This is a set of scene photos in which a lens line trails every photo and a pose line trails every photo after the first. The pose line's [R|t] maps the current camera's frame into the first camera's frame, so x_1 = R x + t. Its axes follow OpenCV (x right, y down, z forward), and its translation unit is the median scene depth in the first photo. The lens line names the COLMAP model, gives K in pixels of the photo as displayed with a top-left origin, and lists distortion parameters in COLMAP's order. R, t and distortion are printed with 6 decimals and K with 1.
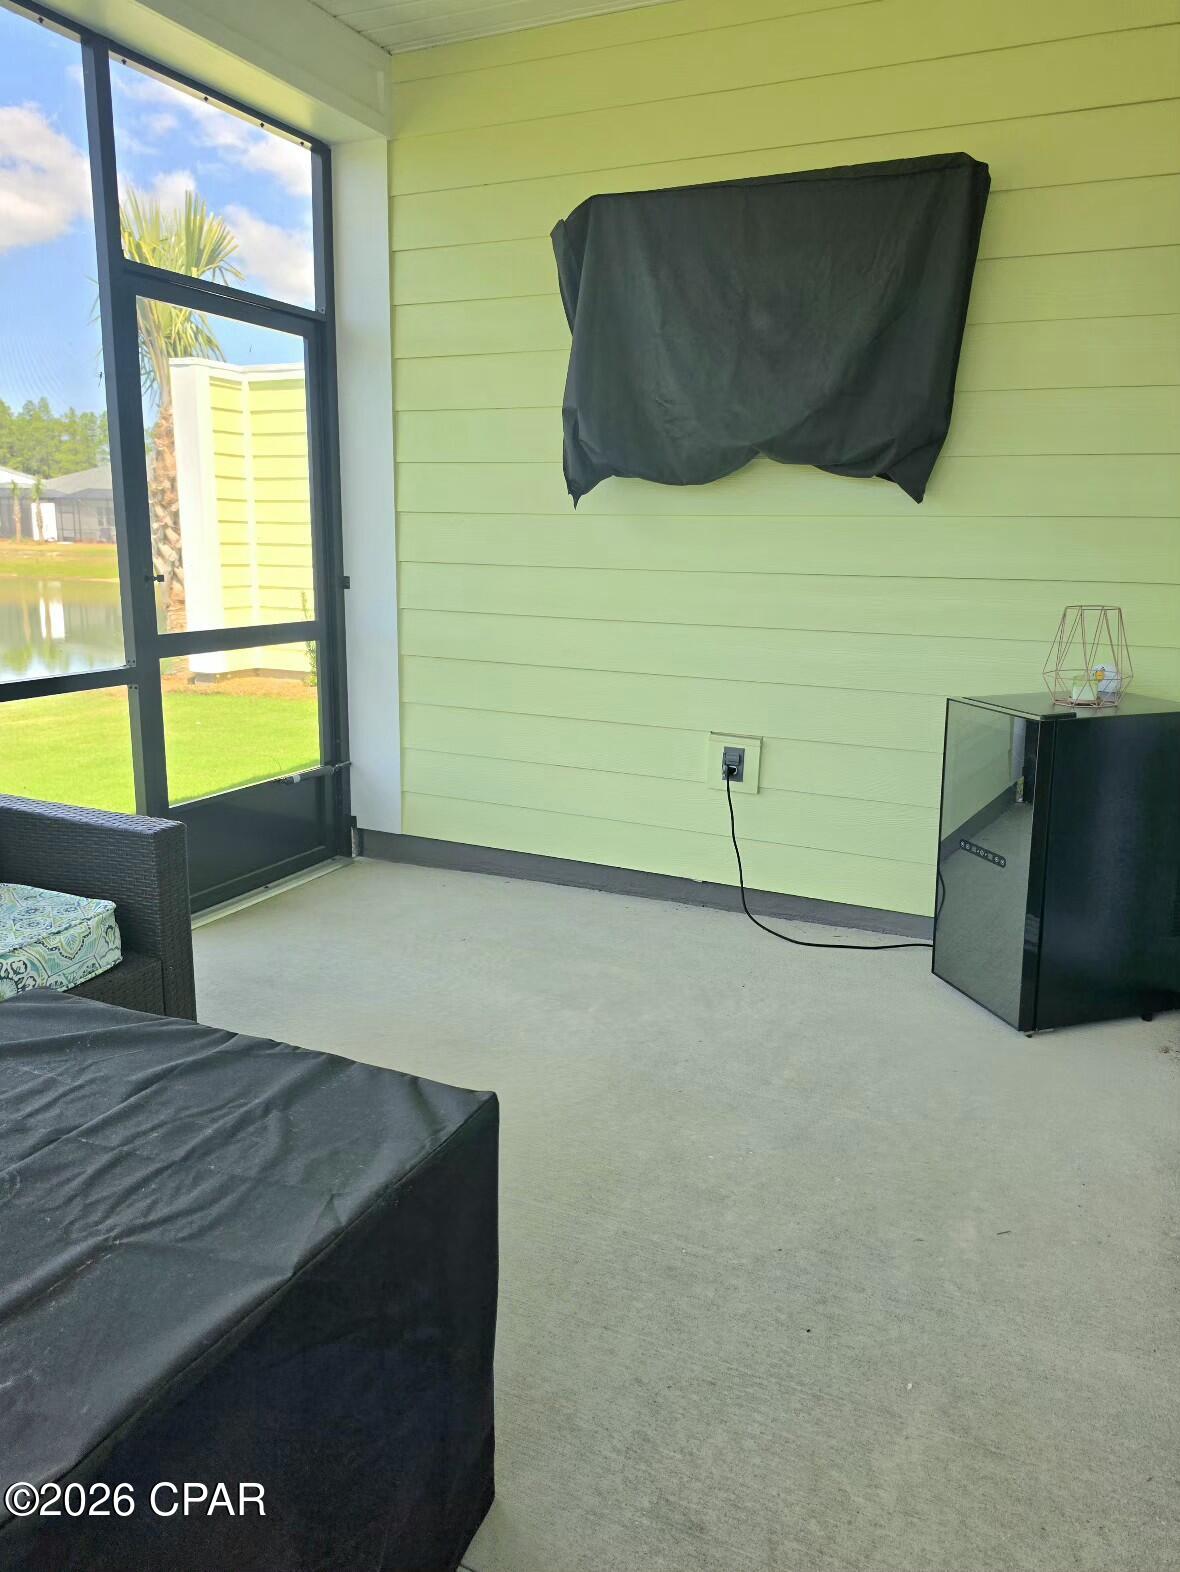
lens RADIAL K [[1086.7, 0, 590.0], [0, 1086.7, 786.0], [0, 0, 1]] dist [0.011557, 0.001430]
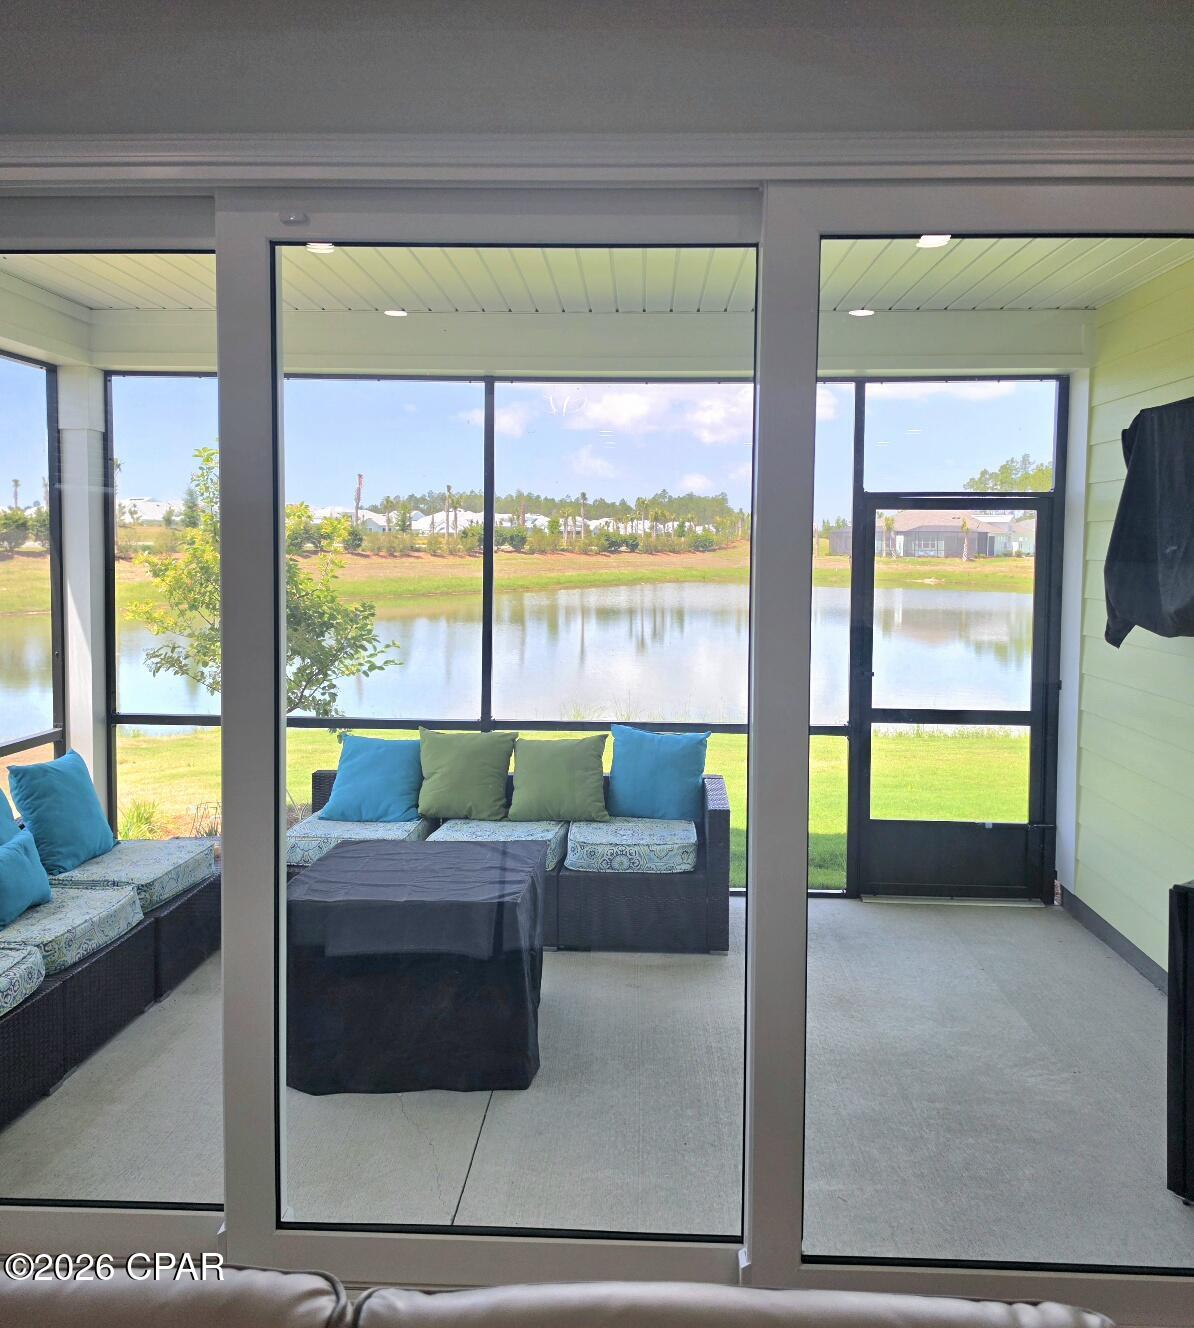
lens RADIAL K [[1069.9, 0, 603.6], [0, 1069.9, 595.5], [0, 0, 1]] dist [0.084031, -0.157352]
pose [[0.406059, 0.036244, -0.913128, 1.080097], [-0.211655, 0.975774, -0.055390, -0.158081], [0.888999, 0.215760, 0.403893, -0.024429]]
